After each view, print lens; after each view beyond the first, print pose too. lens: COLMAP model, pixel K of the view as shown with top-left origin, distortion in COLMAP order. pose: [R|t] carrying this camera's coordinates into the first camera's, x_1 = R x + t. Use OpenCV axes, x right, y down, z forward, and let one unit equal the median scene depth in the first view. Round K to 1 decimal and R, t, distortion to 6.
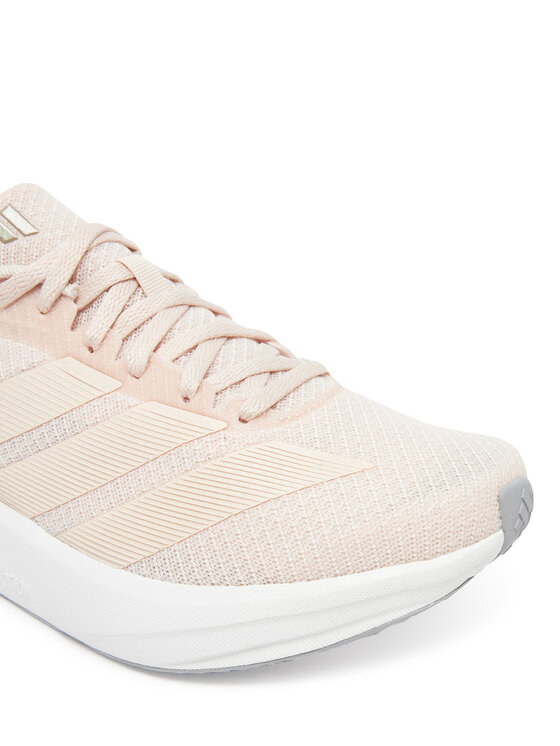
lens RADIAL K [[1129.3, 0, 281.9], [0, 1129.3, 376.0], [0, 0, 1]] dist [0.088389, 0.000000]
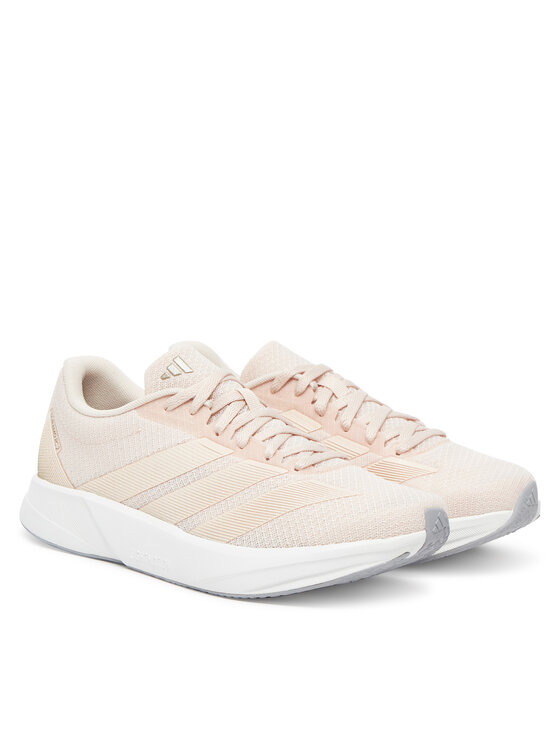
lens RADIAL K [[1845.5, 0, 277.7], [0, 1845.5, 372.6], [0, 0, 1]] dist [0.934437, 0.000000]
pose [[0.994388, 0.075843, -0.073758, 0.140666], [-0.090322, 0.971623, -0.218612, 0.524701], [0.055085, 0.224047, 0.973020, -1.921448]]
